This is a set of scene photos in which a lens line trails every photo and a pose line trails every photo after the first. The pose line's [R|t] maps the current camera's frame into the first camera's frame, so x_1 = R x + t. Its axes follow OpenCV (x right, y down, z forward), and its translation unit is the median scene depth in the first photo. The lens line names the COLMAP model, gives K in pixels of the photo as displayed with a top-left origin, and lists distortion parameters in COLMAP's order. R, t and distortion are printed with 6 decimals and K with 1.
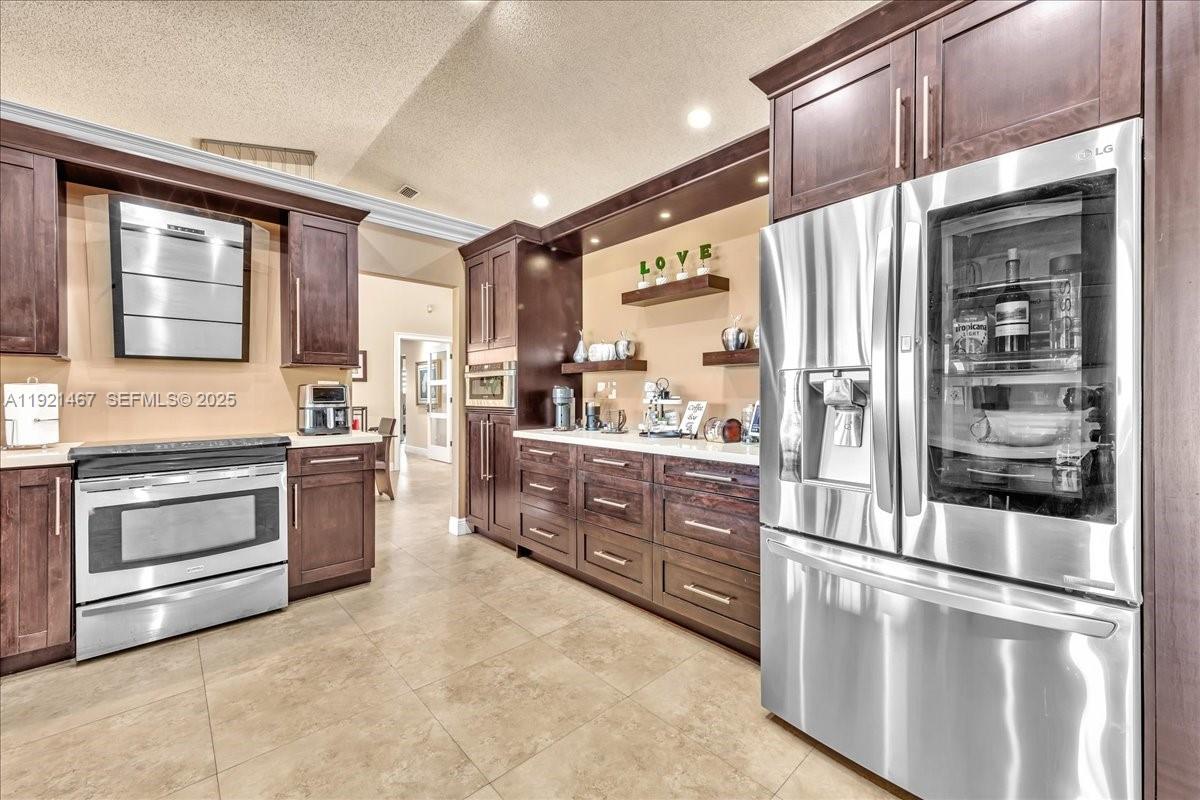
lens RADIAL K [[473.0, 0, 599.5], [0, 473.0, 395.3], [0, 0, 1]] dist [0.000753, 0.000166]
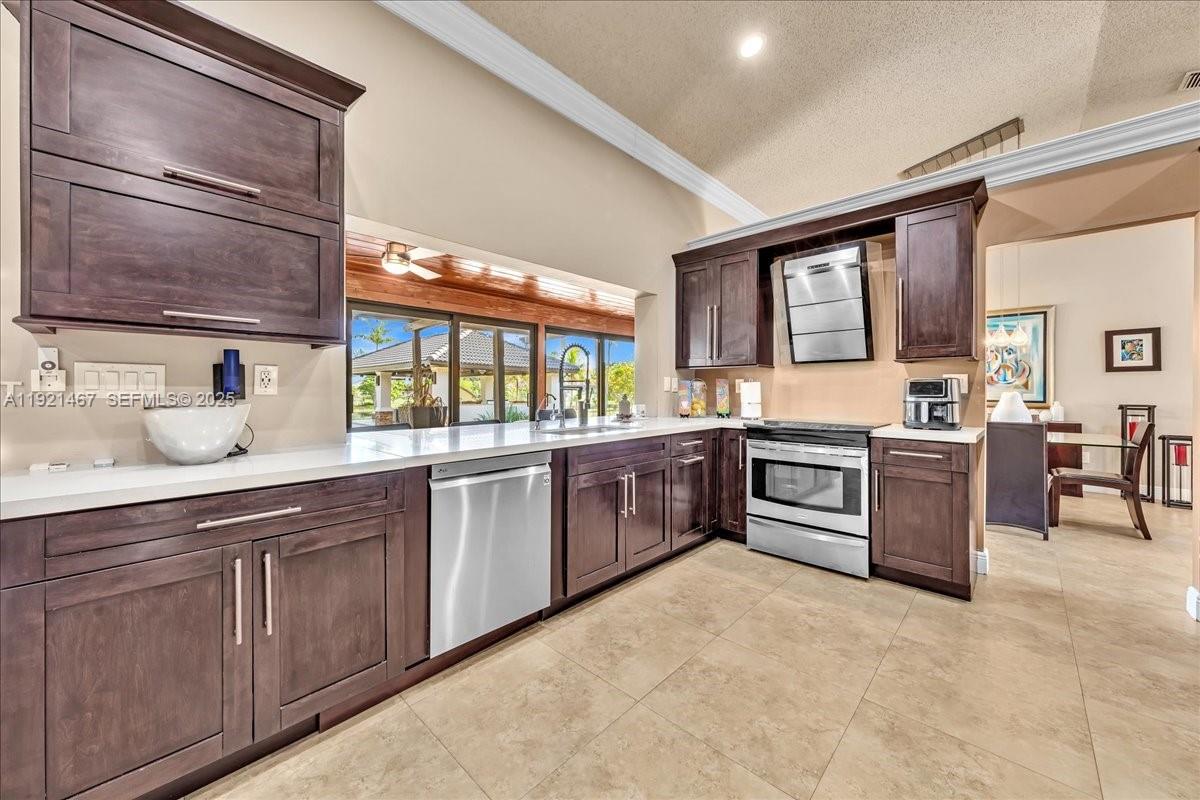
lens RADIAL K [[442.1, 0, 600.2], [0, 442.1, 386.8], [0, 0, 1]] dist [0.000509, -0.000053]
pose [[0.061329, -0.005205, -0.998104, 0.326930], [-0.002446, 0.999983, -0.005365, 0.002095], [0.998115, 0.002770, 0.061315, 0.290677]]
